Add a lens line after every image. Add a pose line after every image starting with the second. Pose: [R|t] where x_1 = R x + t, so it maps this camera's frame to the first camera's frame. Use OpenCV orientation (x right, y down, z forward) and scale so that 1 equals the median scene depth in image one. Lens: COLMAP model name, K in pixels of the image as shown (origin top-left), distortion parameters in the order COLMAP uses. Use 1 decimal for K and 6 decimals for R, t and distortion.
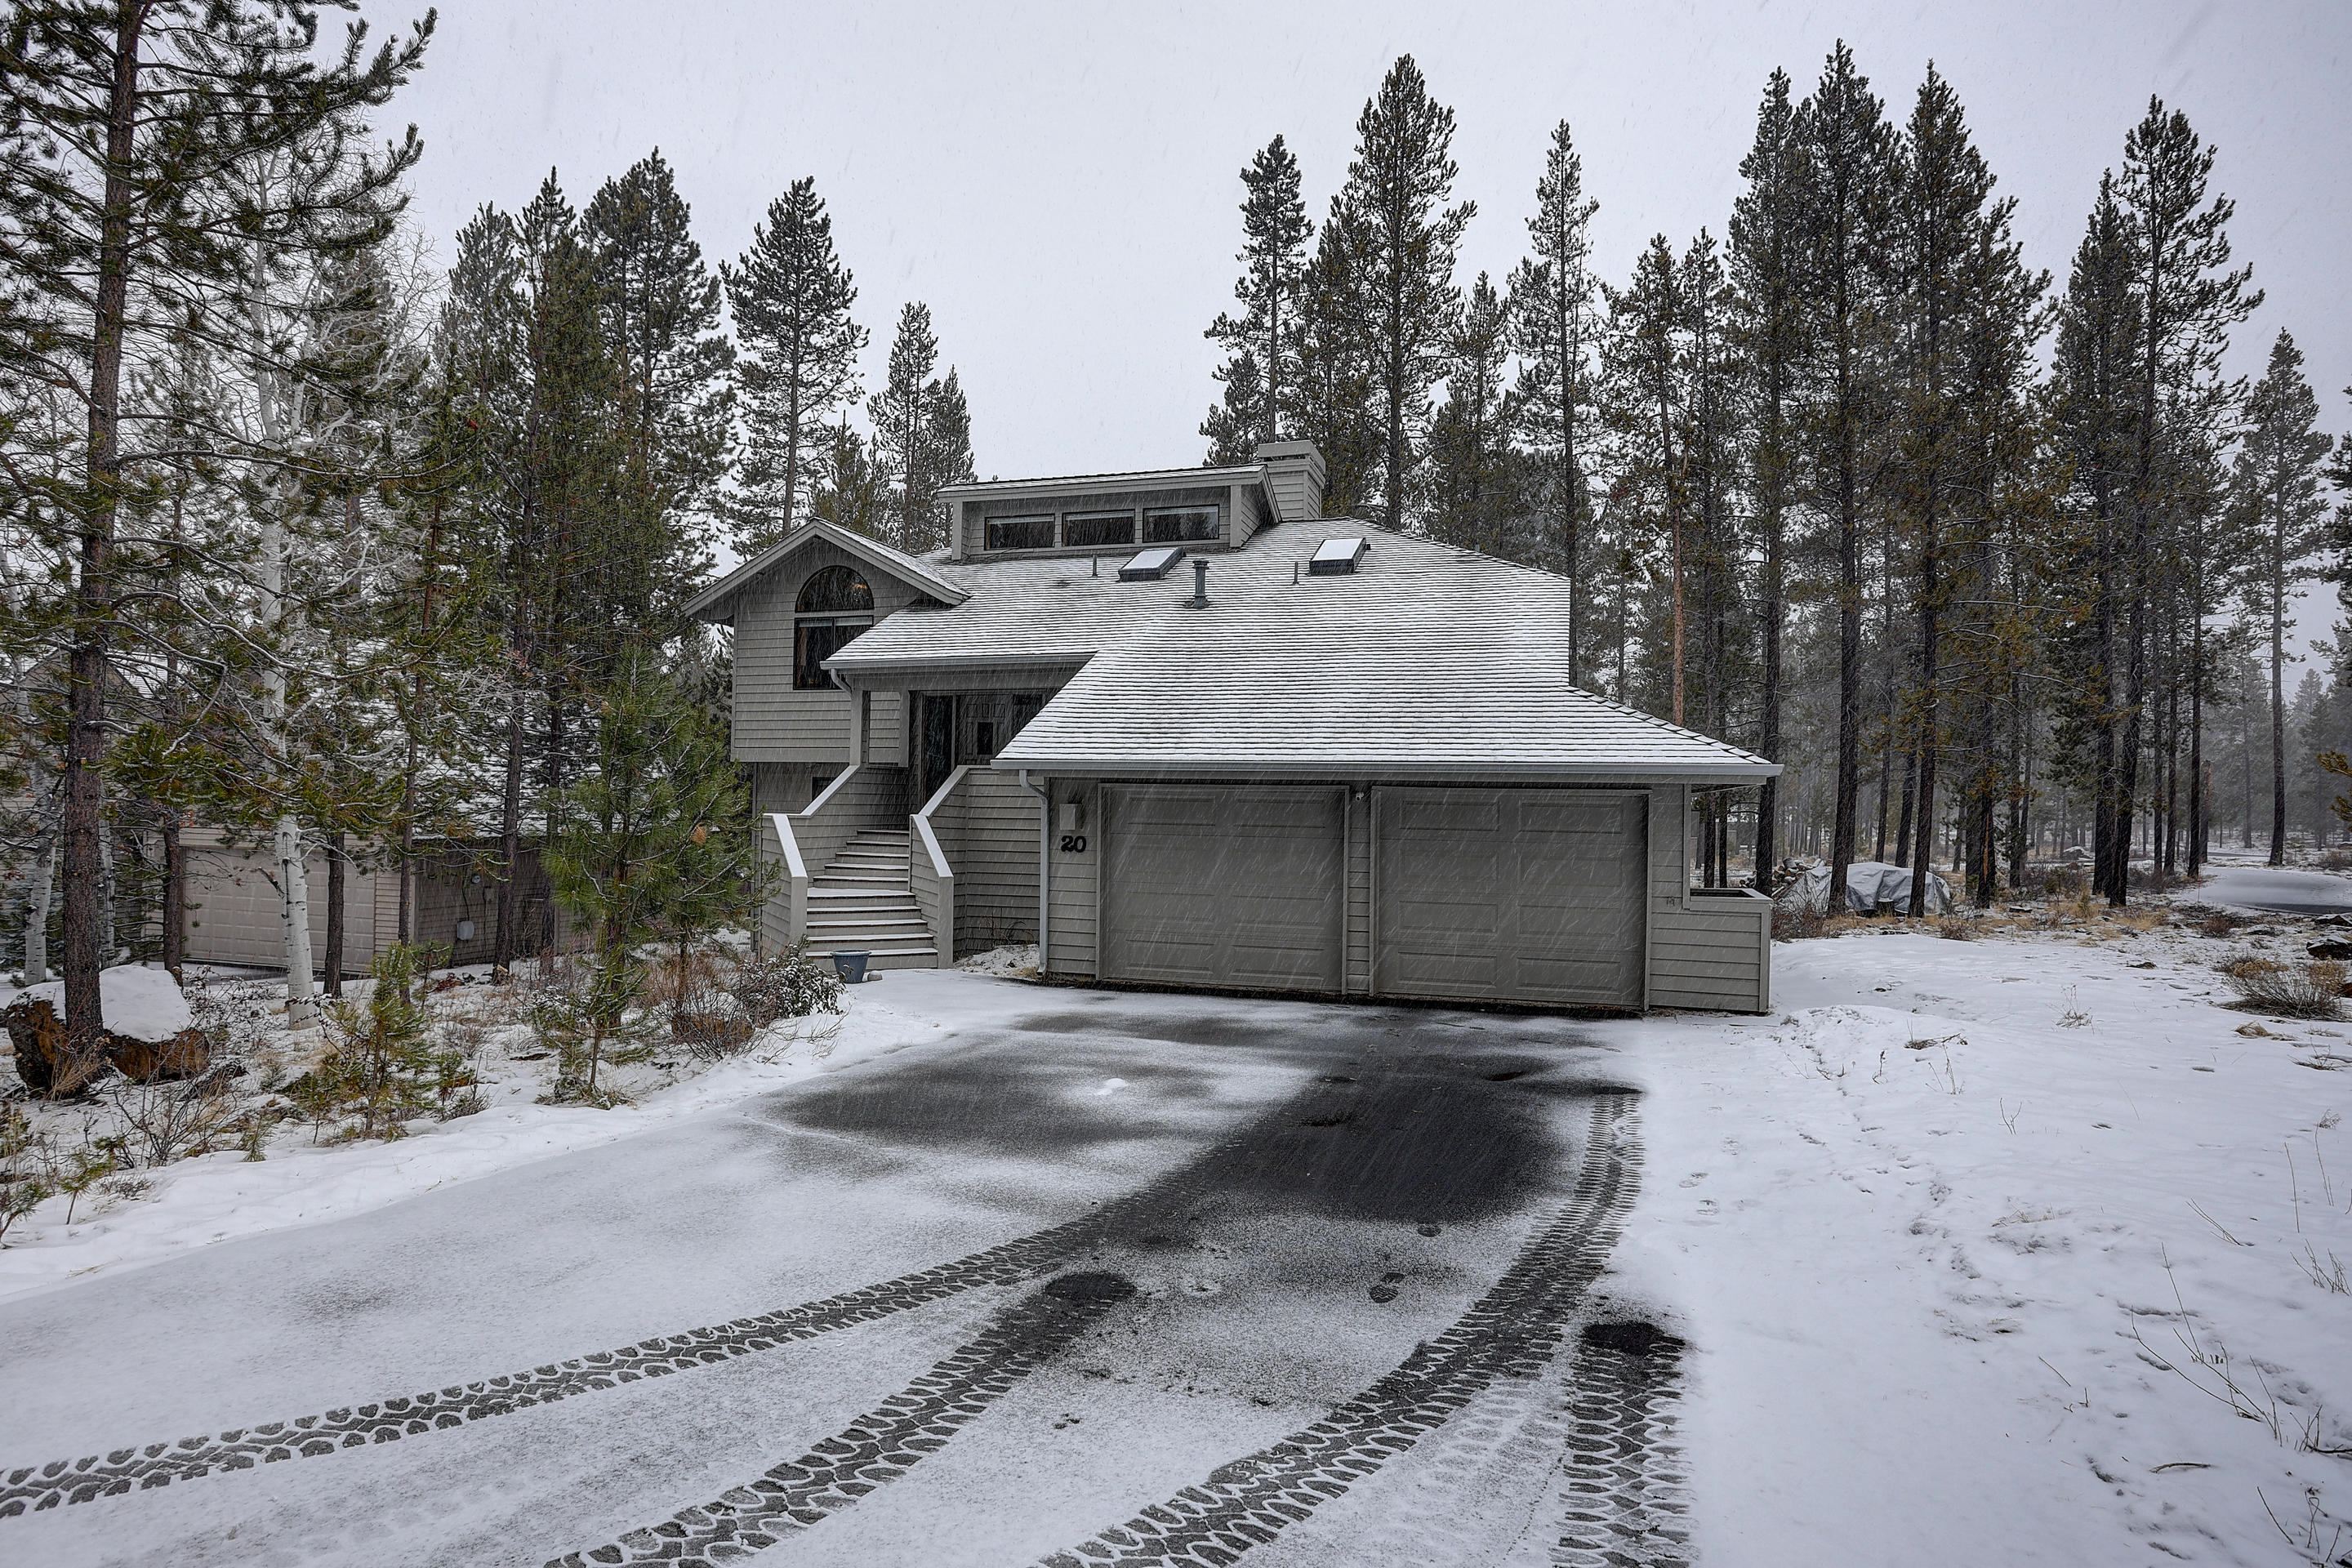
lens RADIAL K [[1276.6, 0, 1171.6], [0, 1276.6, 783.5], [0, 0, 1]] dist [-0.024001, 0.005707]
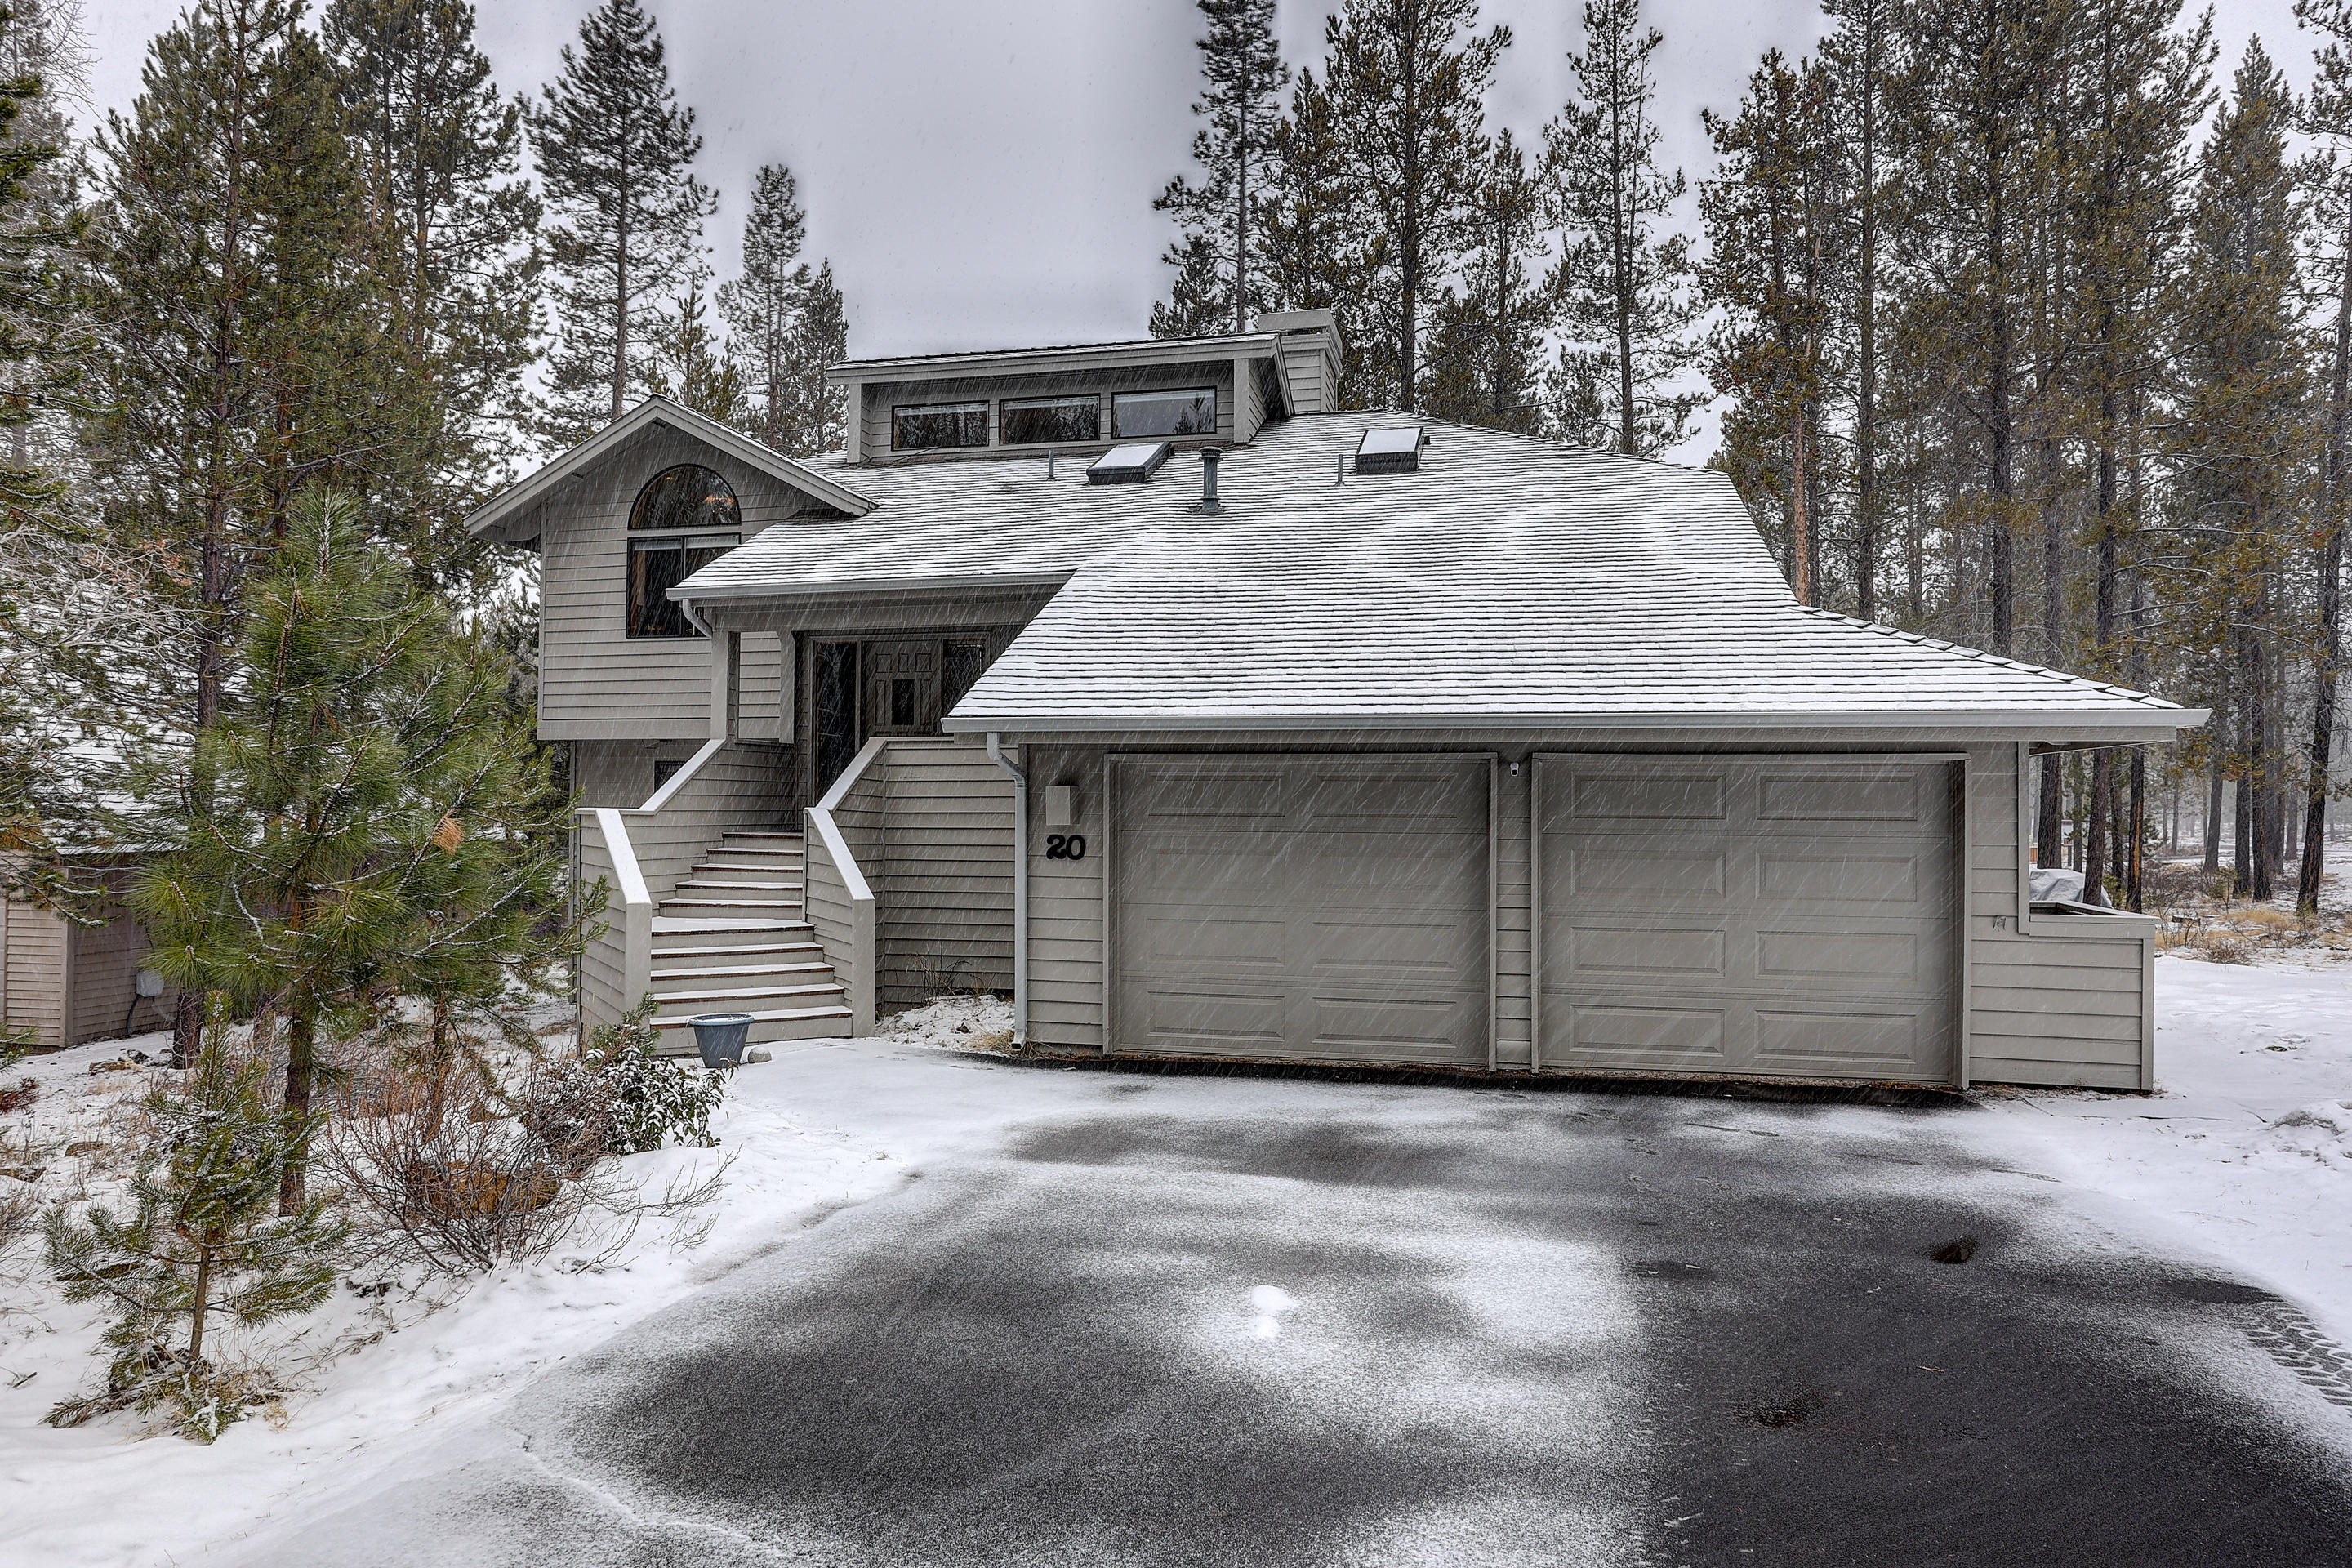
lens RADIAL K [[1459.1, 0, 1184.3], [0, 1459.1, 794.1], [0, 0, 1]] dist [-0.009408, 0.006810]
pose [[0.997031, -0.008501, 0.076533, -0.048265], [0.007861, 0.999932, 0.008660, 0.009192], [-0.076601, -0.008033, 0.997029, 0.161514]]
